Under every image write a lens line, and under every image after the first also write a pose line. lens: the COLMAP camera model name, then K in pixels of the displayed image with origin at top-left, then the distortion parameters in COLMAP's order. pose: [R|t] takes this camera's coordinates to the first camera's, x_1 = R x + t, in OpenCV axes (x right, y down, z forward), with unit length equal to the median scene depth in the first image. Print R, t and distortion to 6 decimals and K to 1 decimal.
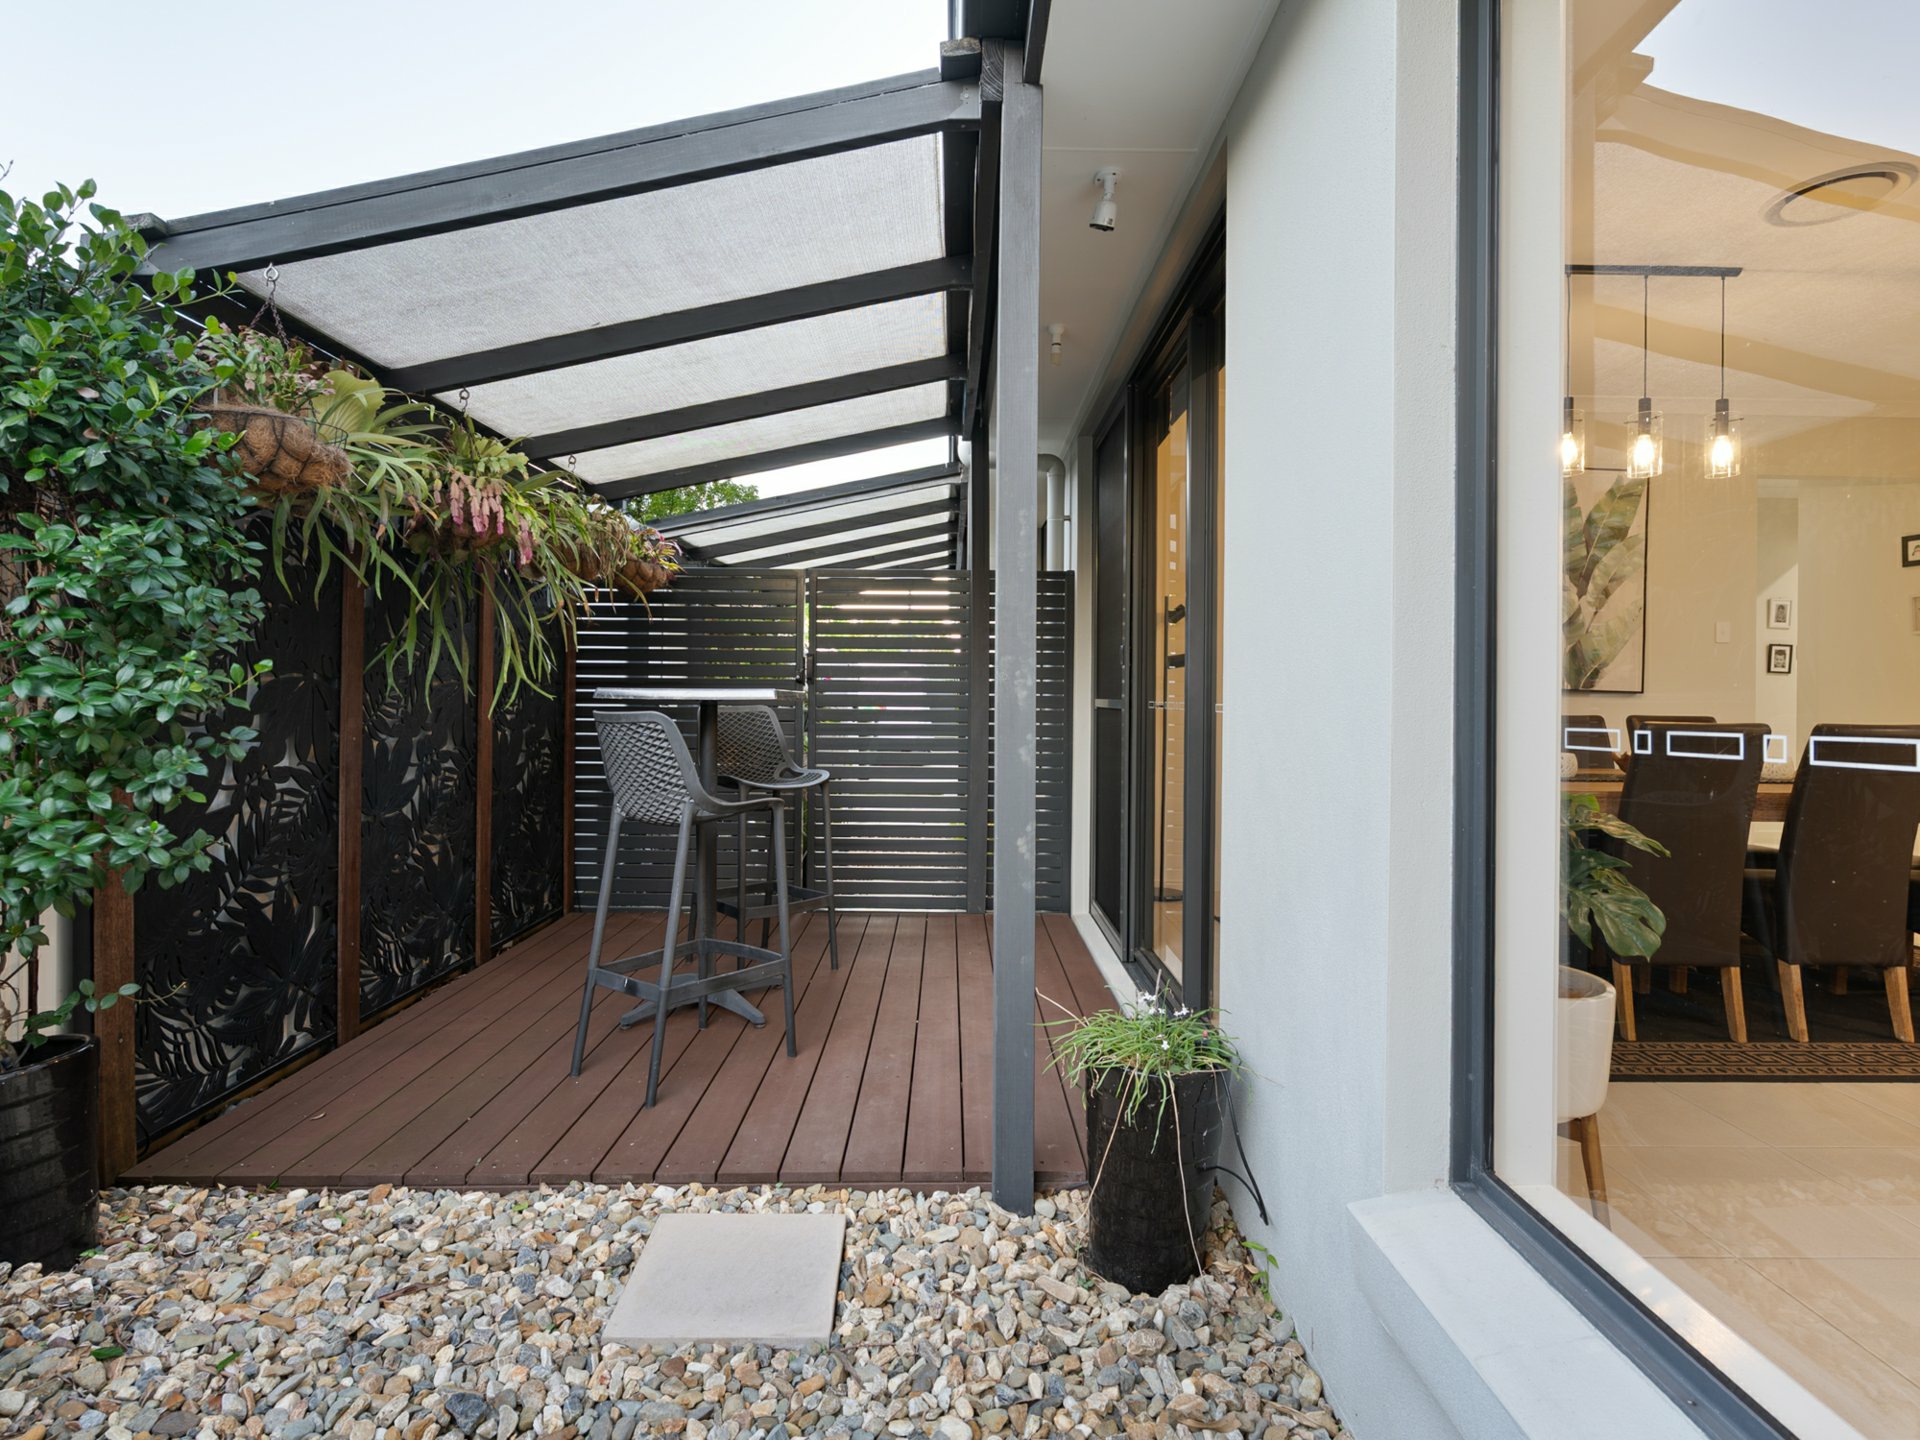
lens RADIAL K [[974.6, 0, 964.8], [0, 974.6, 710.1], [0, 0, 1]] dist [-0.002648, 0.000660]
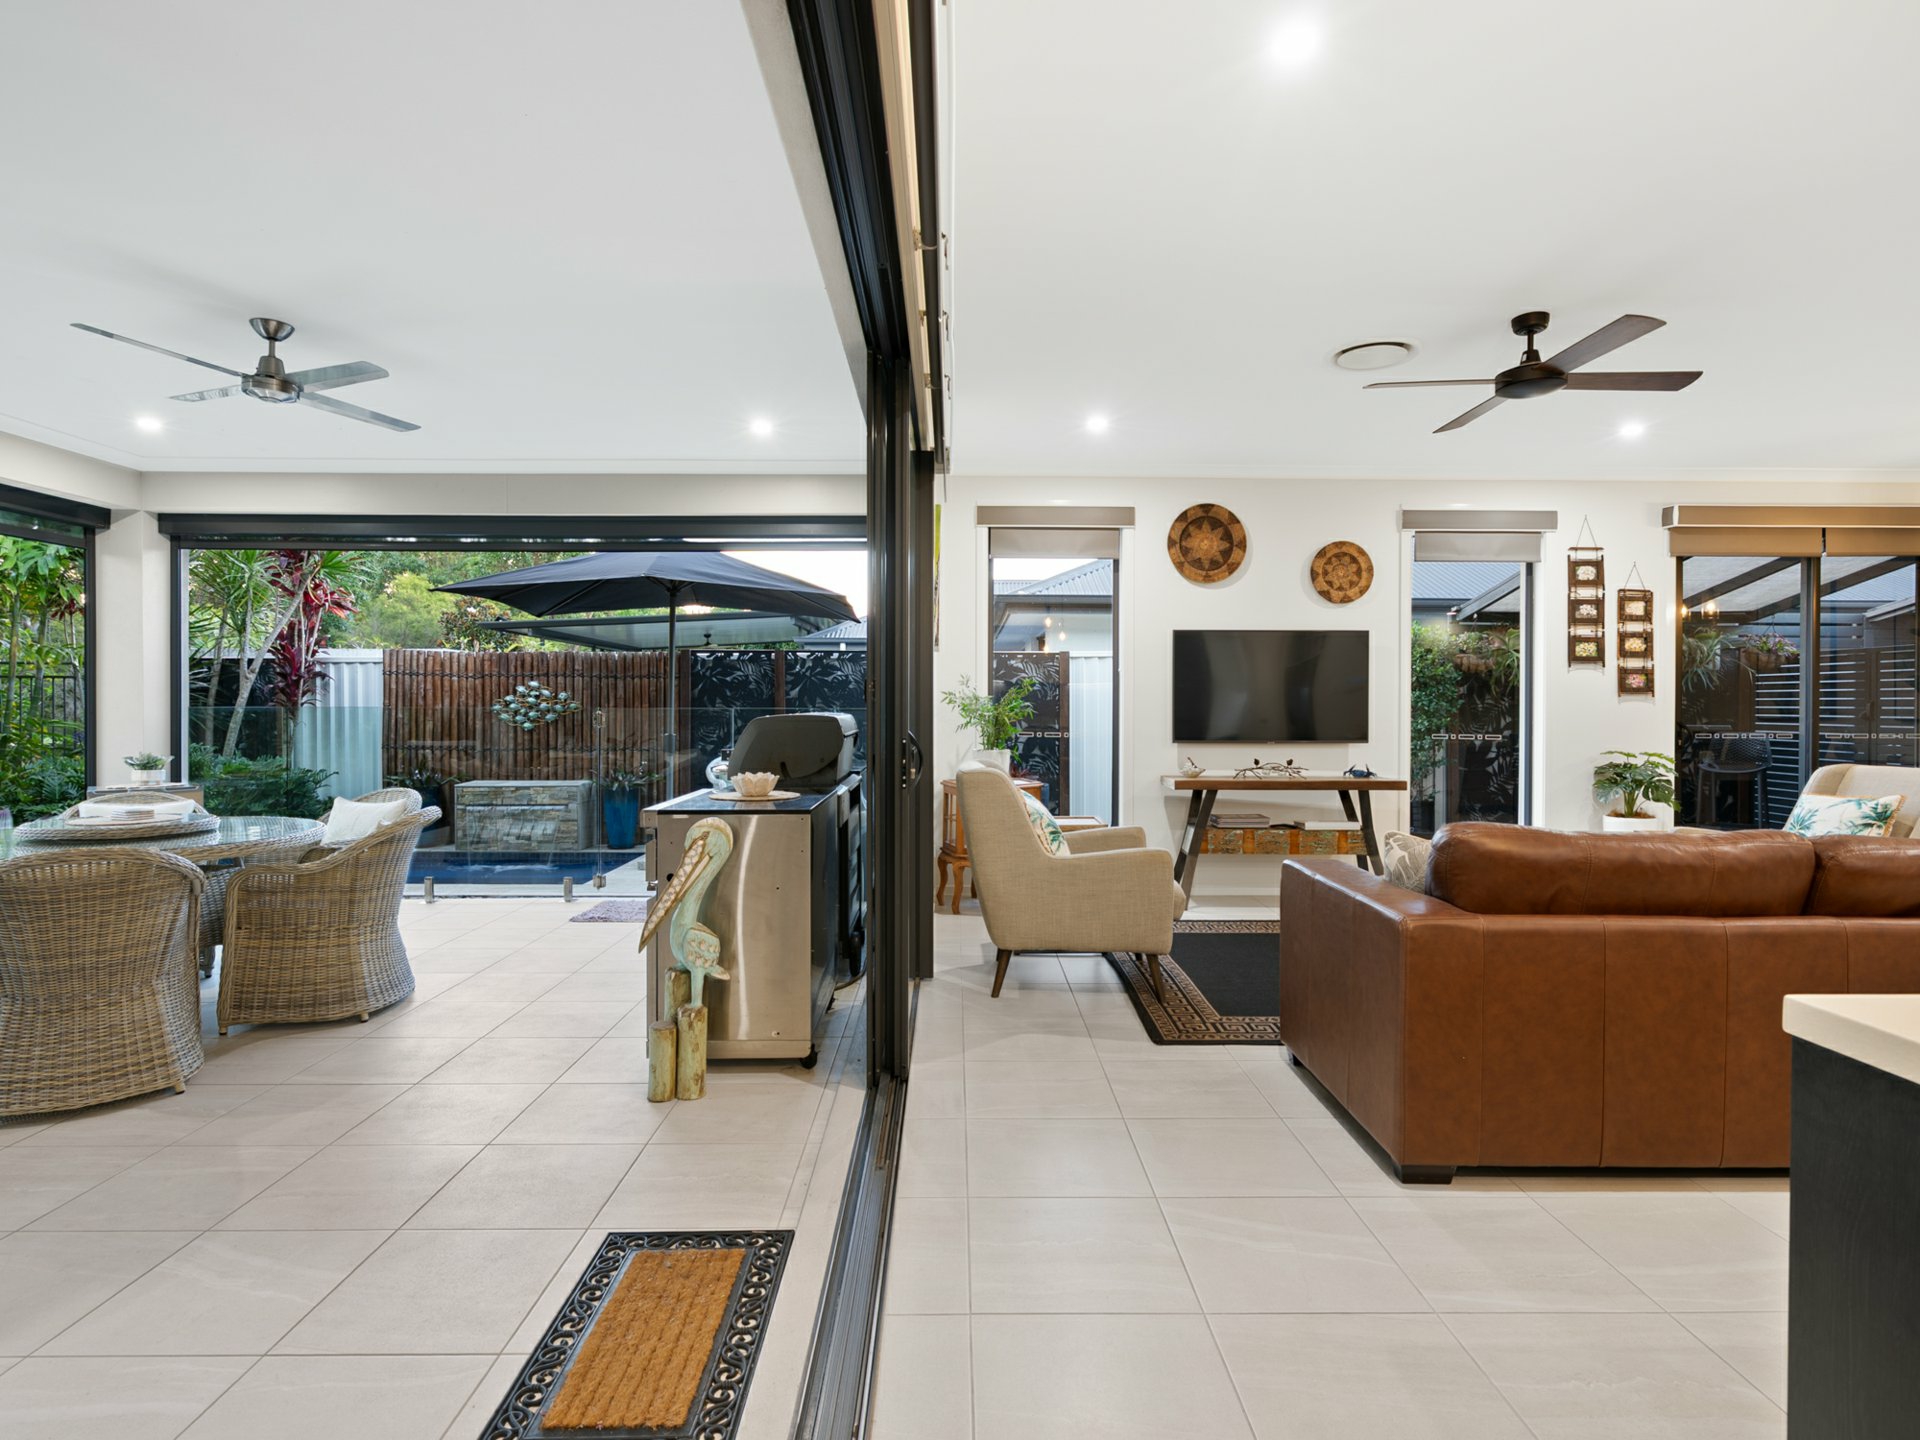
lens RADIAL K [[974.6, 0, 964.8], [0, 974.6, 710.1], [0, 0, 1]] dist [-0.002648, 0.000660]
pose [[-0.005342, 0.000939, -0.999985, 1.335711], [-0.008483, 0.999964, 0.000984, -0.027119], [0.999950, 0.008488, -0.005334, -0.421506]]
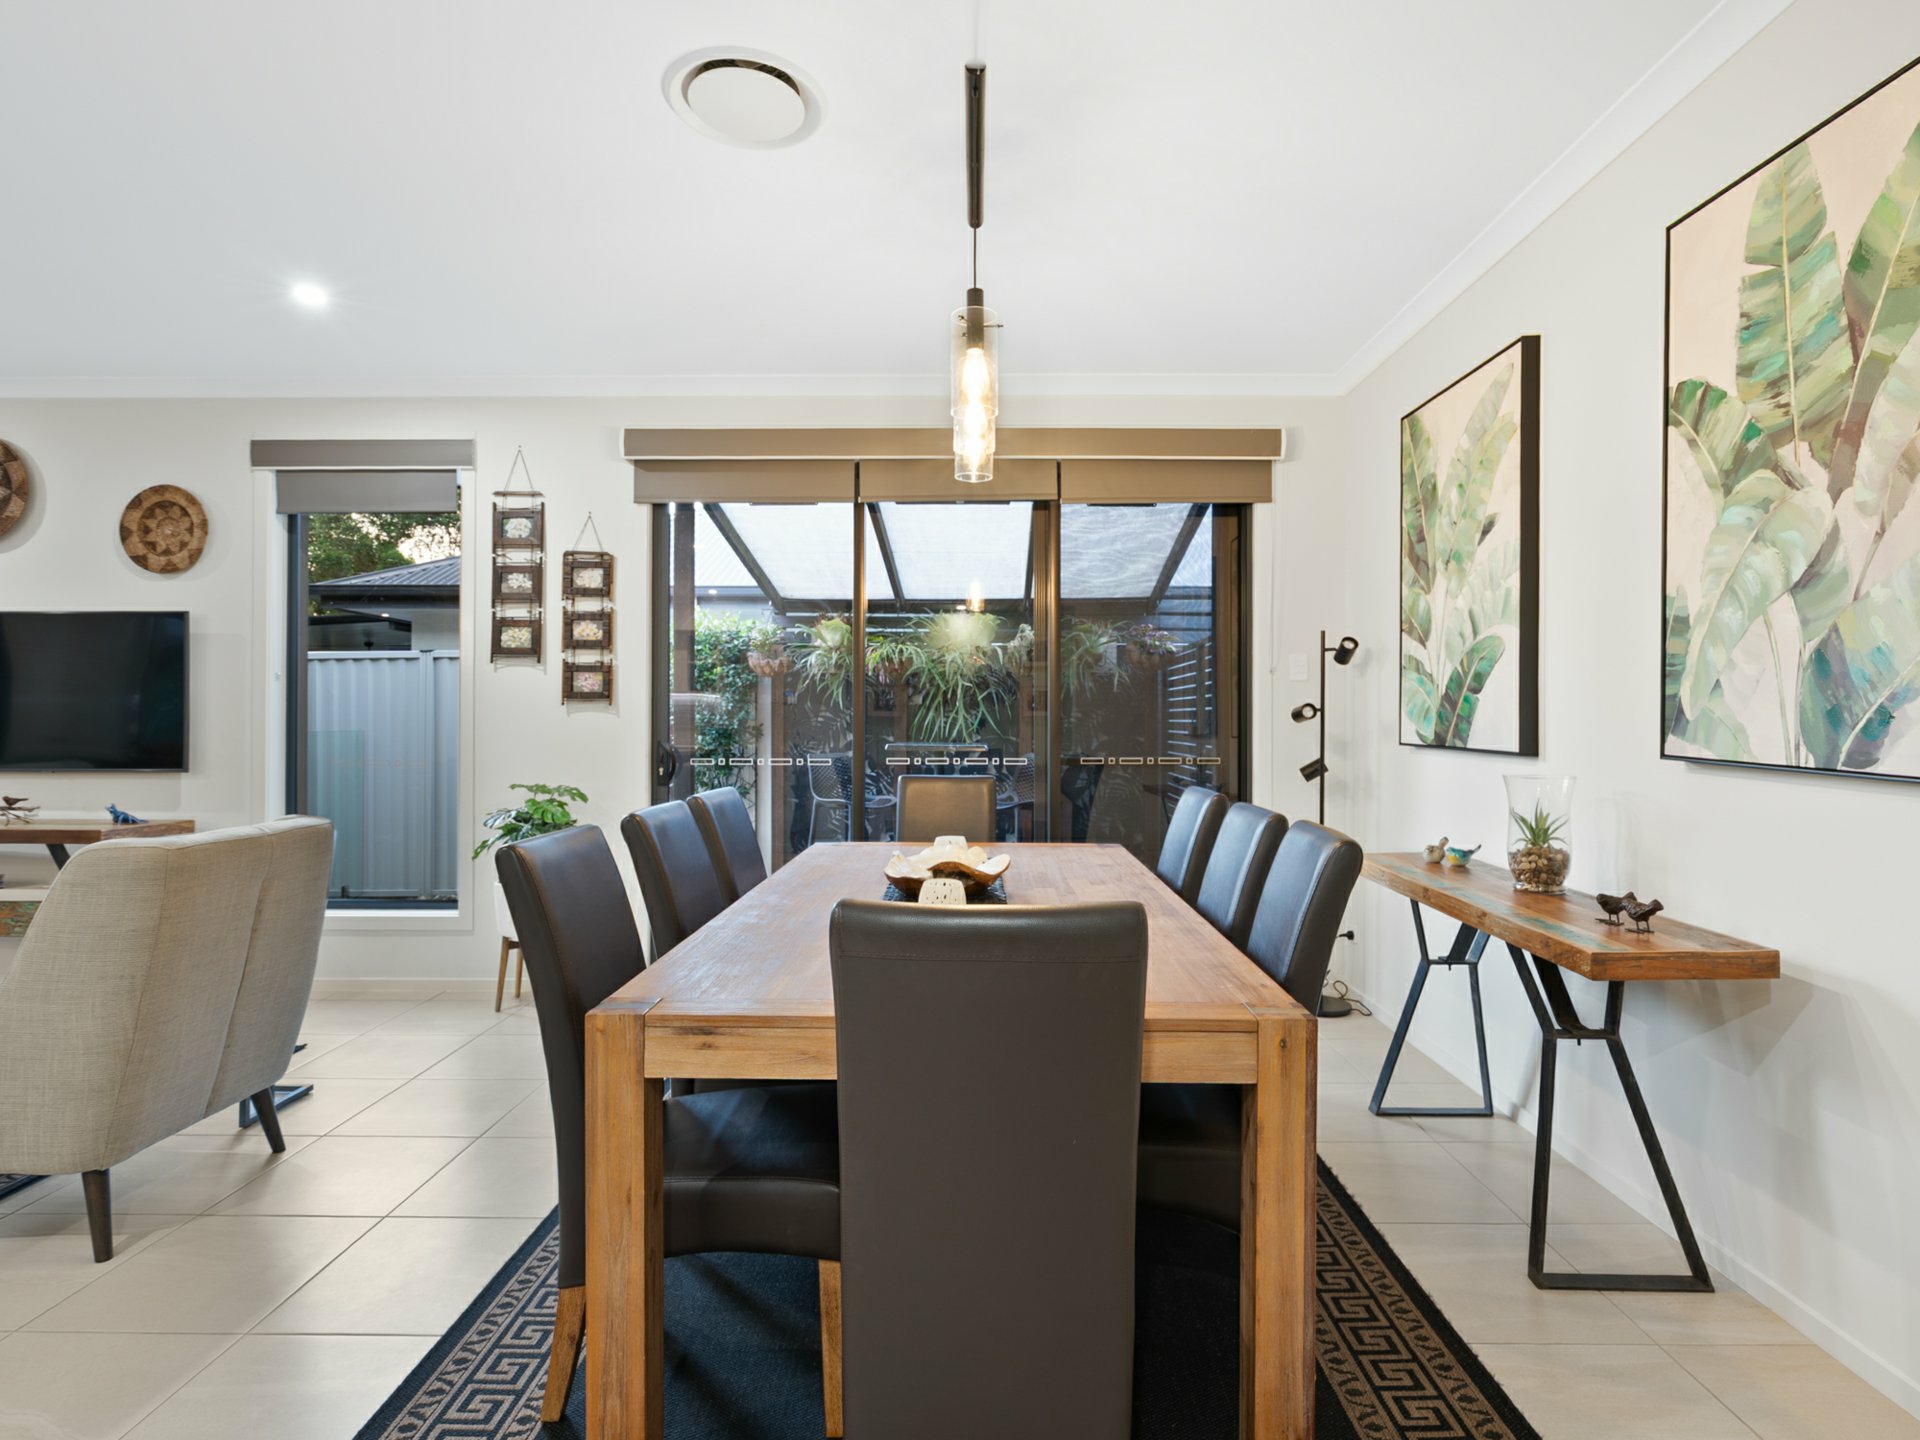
lens RADIAL K [[991.2, 0, 960.0], [0, 991.2, 720.0], [0, 0, 1]] dist [-0.001550, 0.000603]
pose [[-0.028275, -0.005447, -0.999585, 0.982584], [-0.007200, 0.999960, -0.005246, -0.034572], [0.999574, 0.007049, -0.028313, 0.706599]]
